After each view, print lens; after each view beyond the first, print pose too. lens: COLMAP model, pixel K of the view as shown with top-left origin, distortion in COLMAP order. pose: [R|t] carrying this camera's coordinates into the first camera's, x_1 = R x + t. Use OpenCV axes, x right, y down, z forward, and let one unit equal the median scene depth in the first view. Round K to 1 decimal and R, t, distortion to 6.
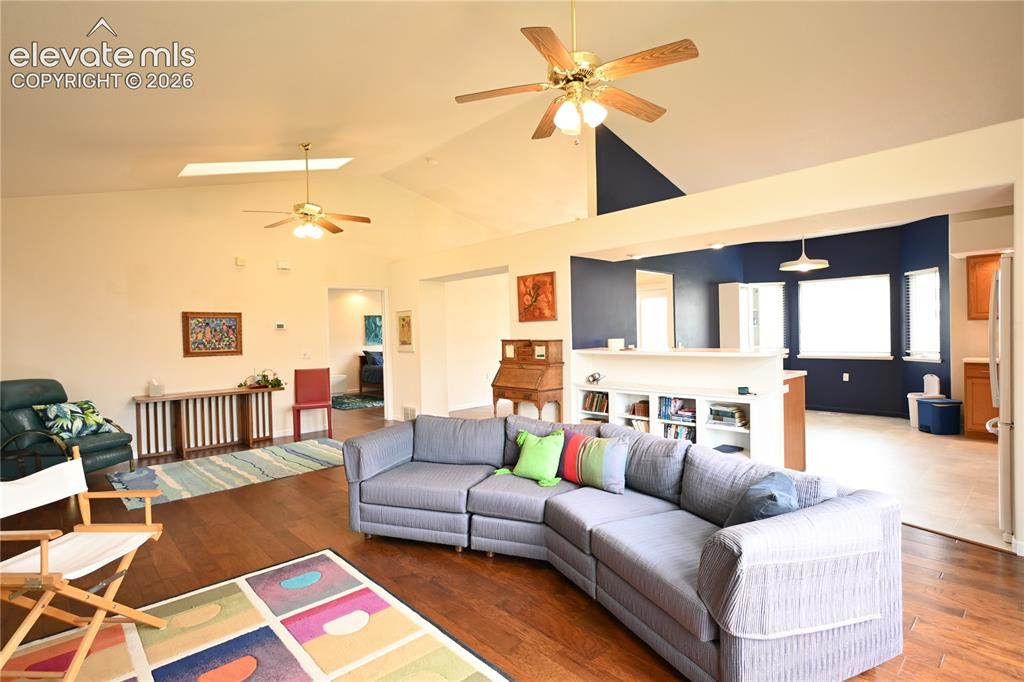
lens RADIAL K [[502.9, 0, 511.9], [0, 502.9, 342.0], [0, 0, 1]] dist [-0.007913, 0.005347]
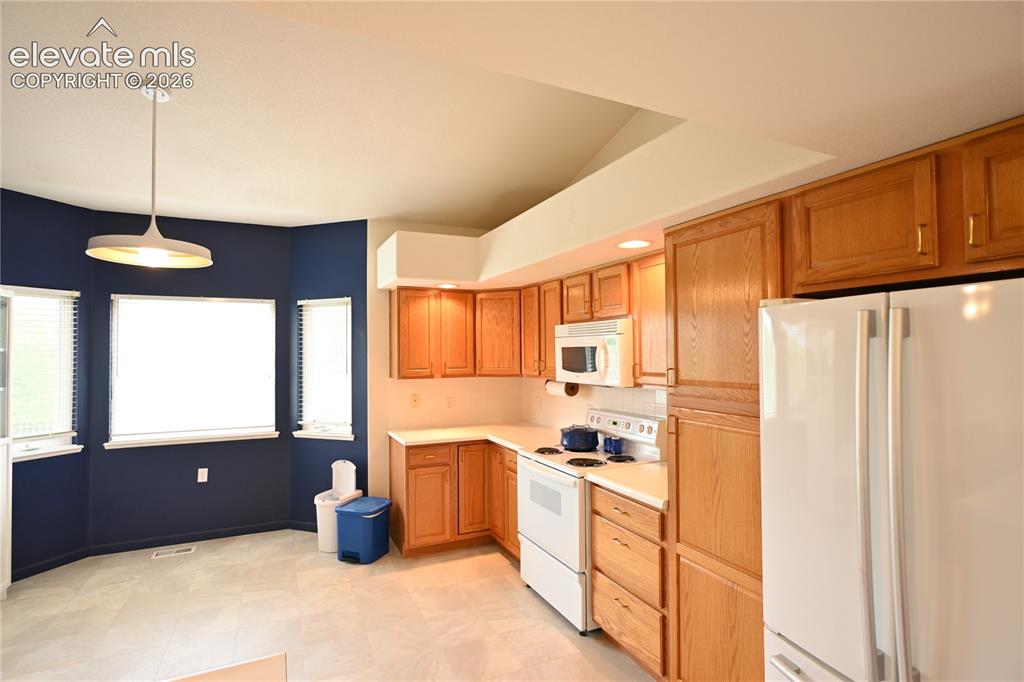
lens RADIAL K [[502.9, 0, 511.7], [0, 502.9, 341.7], [0, 0, 1]] dist [-0.007913, 0.005347]
pose [[0.305778, 0.041648, 0.951192, 0.304009], [0.016216, 0.998670, -0.048940, -0.058684], [-0.951965, 0.030389, 0.304696, 0.645923]]
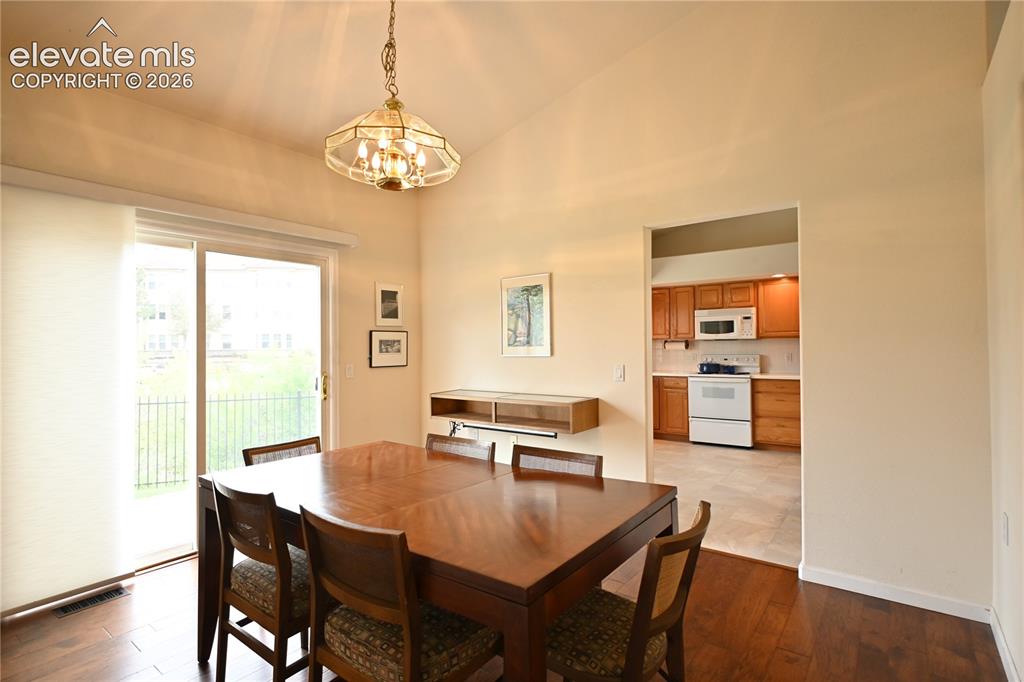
lens RADIAL K [[502.9, 0, 512.6], [0, 502.9, 343.7], [0, 0, 1]] dist [-0.007913, 0.005347]
pose [[-0.169005, 0.032584, 0.985076, -0.166993], [0.031627, 0.999118, -0.027622, -0.012268], [-0.985108, 0.026487, -0.169887, 1.388900]]
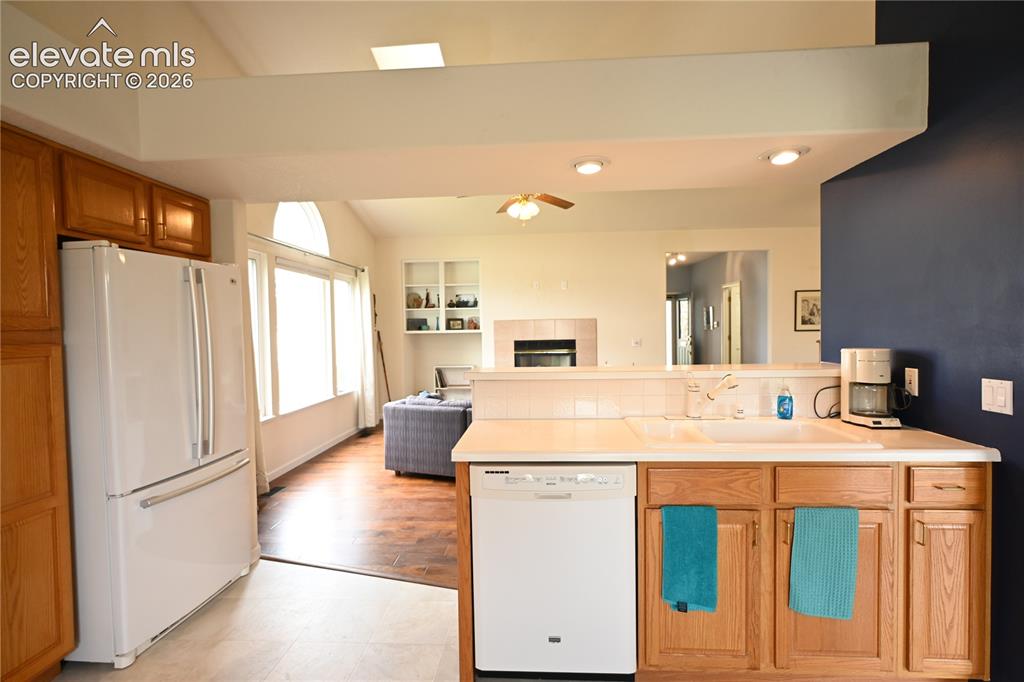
lens RADIAL K [[502.9, 0, 513.1], [0, 502.9, 339.2], [0, 0, 1]] dist [-0.007913, 0.005347]
pose [[-0.722729, 0.052230, -0.689156, 0.641089], [0.020339, 0.998316, 0.054330, -0.039194], [0.690833, 0.025249, -0.722574, 1.032105]]
